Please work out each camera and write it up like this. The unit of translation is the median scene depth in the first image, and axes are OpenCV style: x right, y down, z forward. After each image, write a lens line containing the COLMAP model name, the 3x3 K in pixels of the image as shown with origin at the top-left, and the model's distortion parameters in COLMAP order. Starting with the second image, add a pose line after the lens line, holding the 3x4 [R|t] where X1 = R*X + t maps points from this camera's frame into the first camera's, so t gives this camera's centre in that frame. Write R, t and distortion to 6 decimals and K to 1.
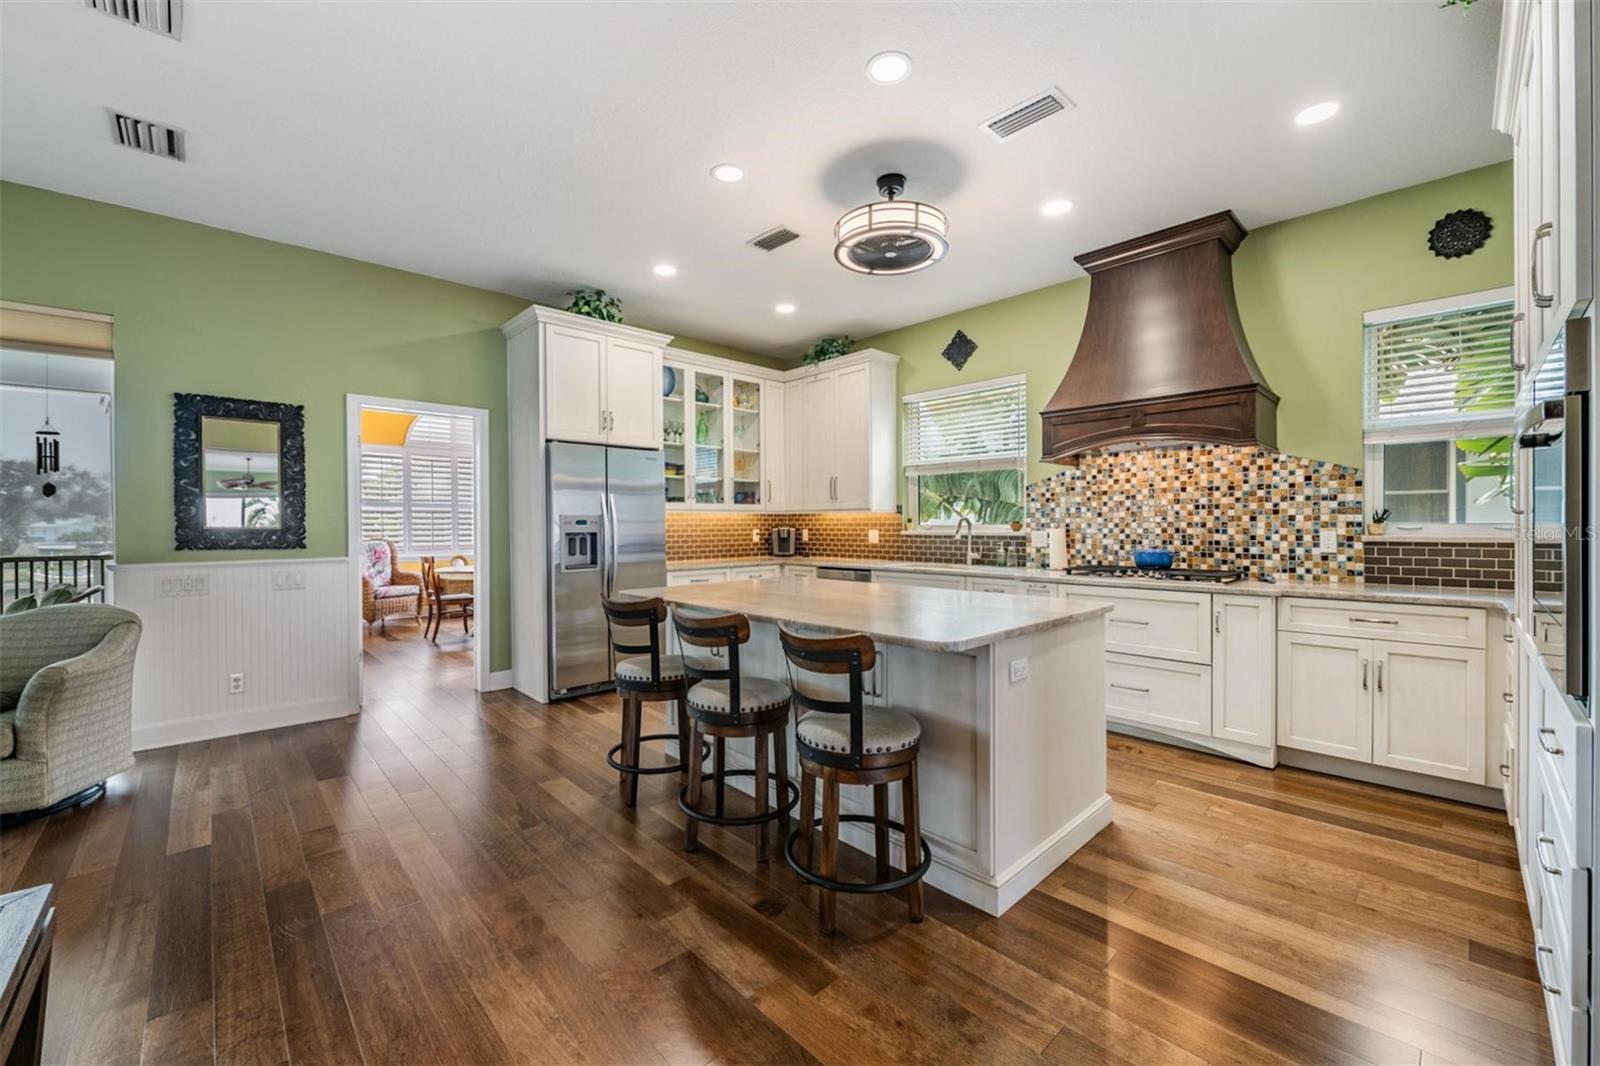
lens RADIAL K [[638.8, 0, 799.8], [0, 638.8, 527.0], [0, 0, 1]] dist [-0.017543, -0.000275]
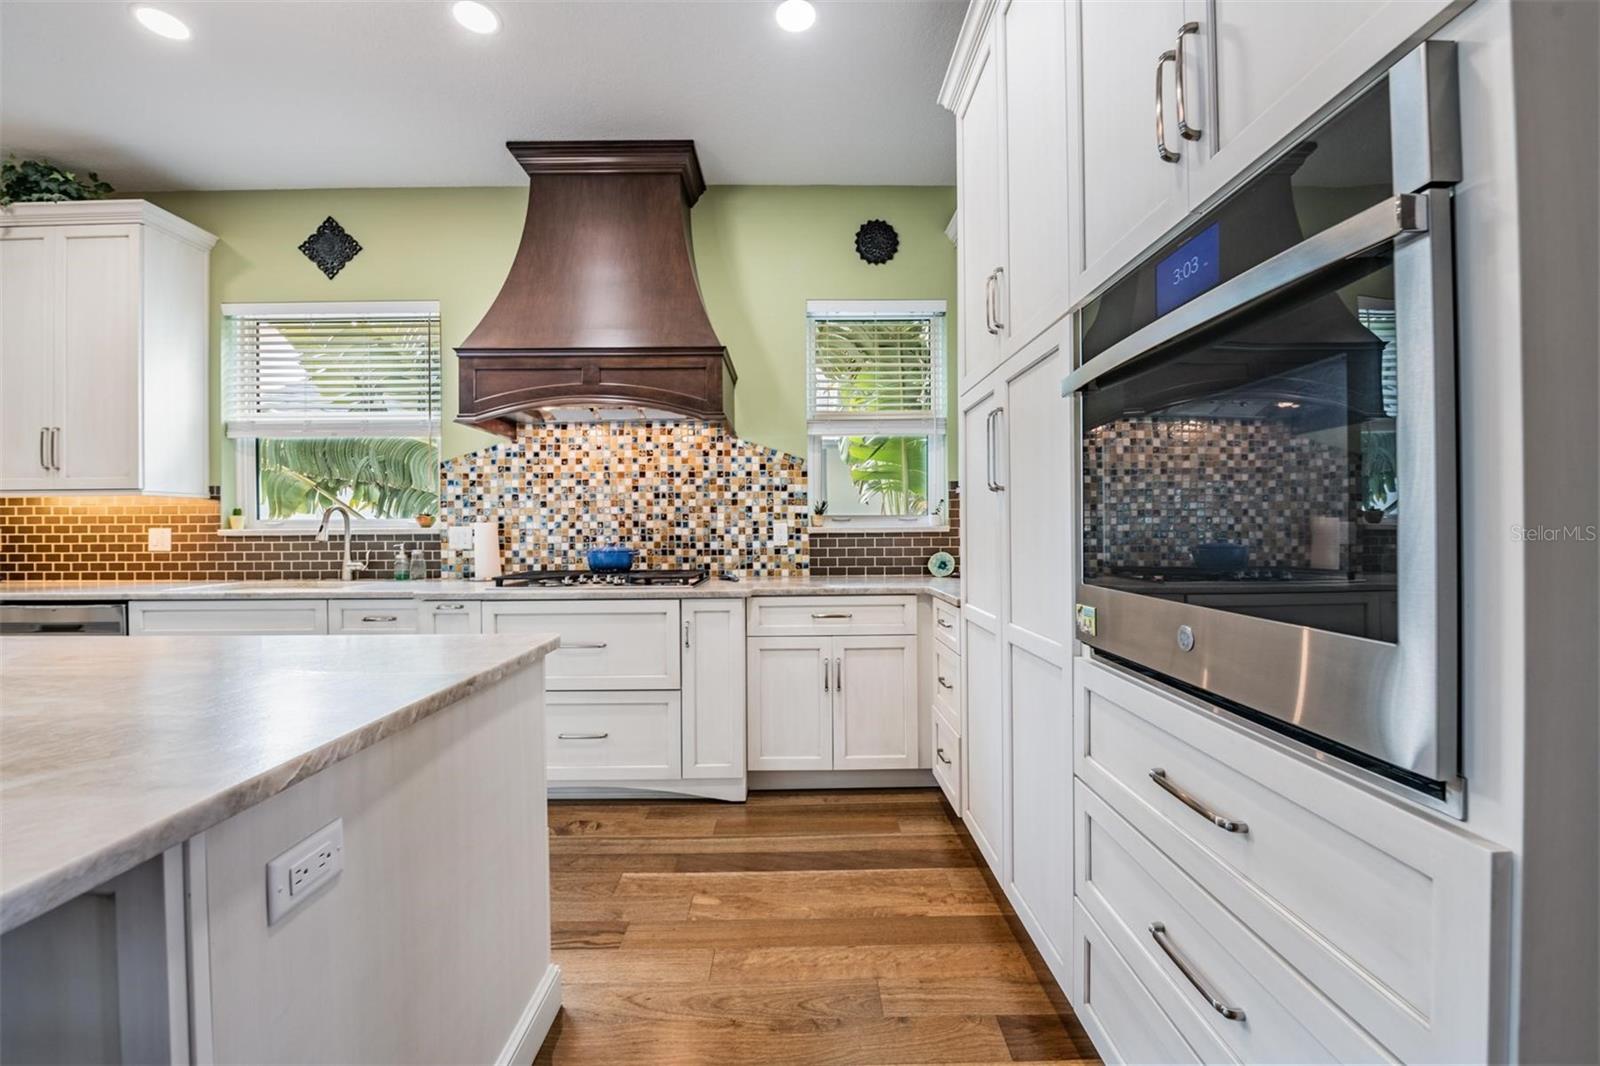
lens RADIAL K [[630.3, 0, 799.5], [0, 630.3, 527.7], [0, 0, 1]] dist [-0.000307, -0.004921]
pose [[0.685594, -0.001108, 0.727983, 0.143607], [0.007893, 0.999951, -0.005911, 0.016775], [-0.727941, 0.009799, 0.685569, 0.283223]]
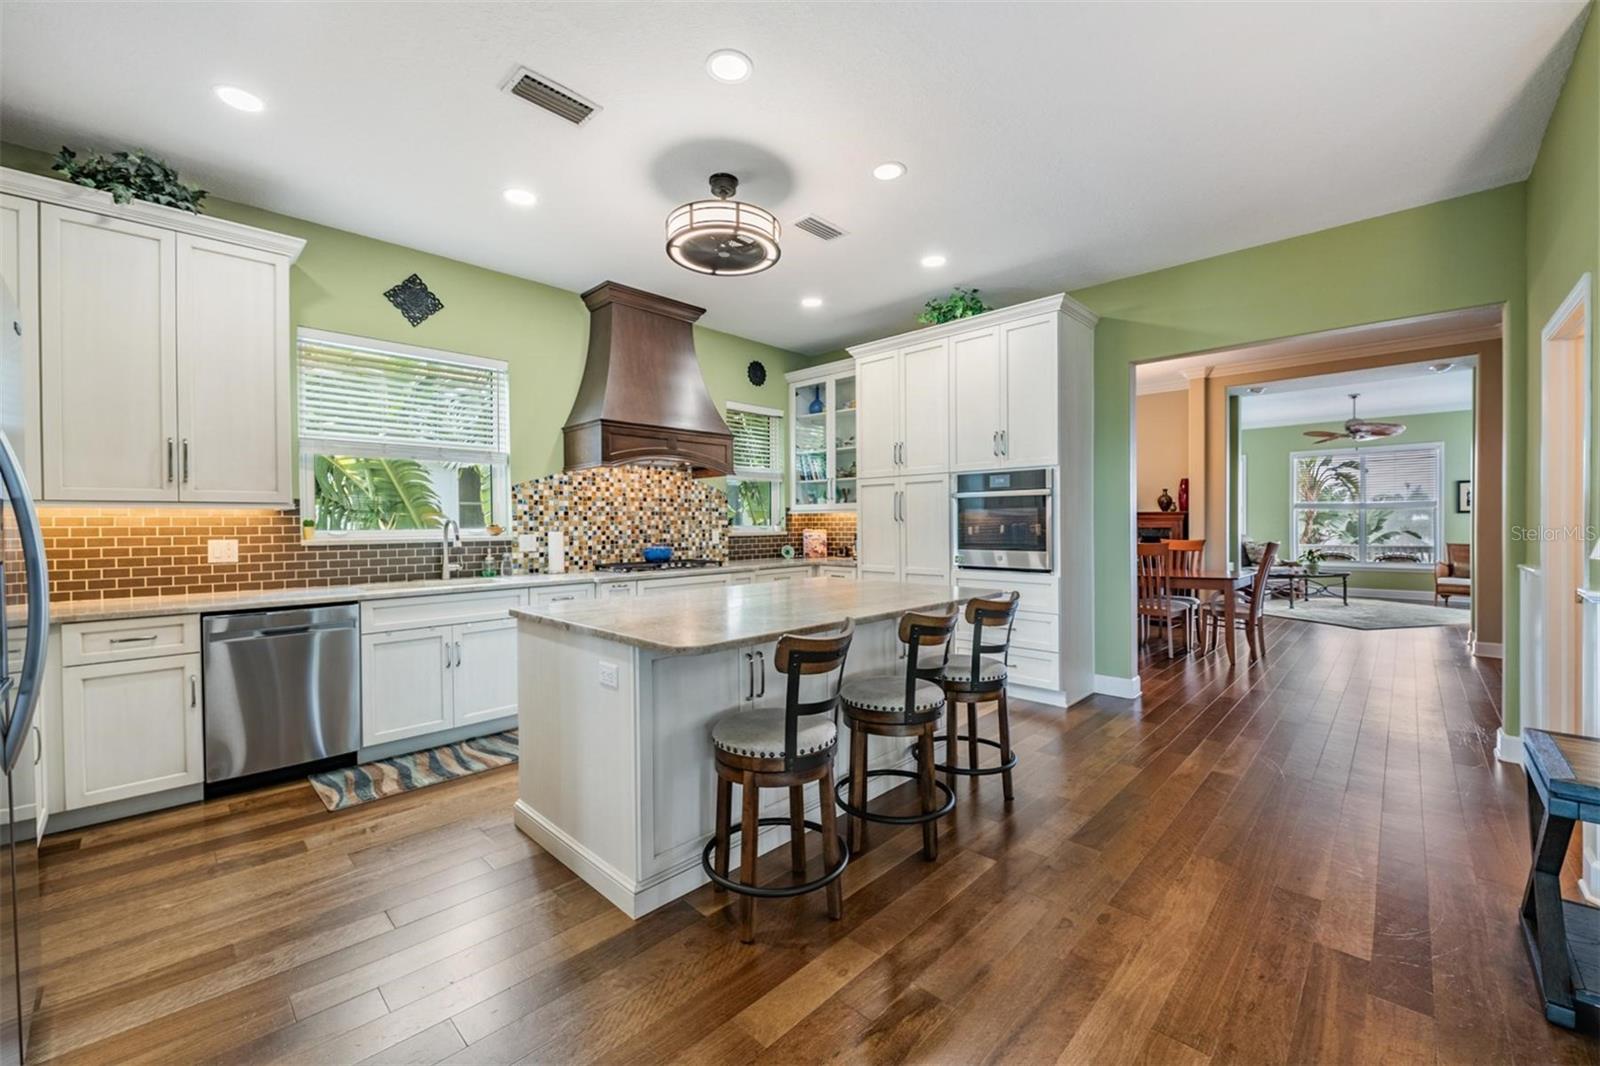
lens RADIAL K [[629.9, 0, 803.0], [0, 629.9, 531.2], [0, 0, 1]] dist [0.001055, -0.008882]
pose [[-0.041274, -0.006587, 0.999126, -0.666130], [0.014204, 0.999873, 0.007179, -0.000002], [-0.999047, 0.014488, -0.041176, 0.727601]]
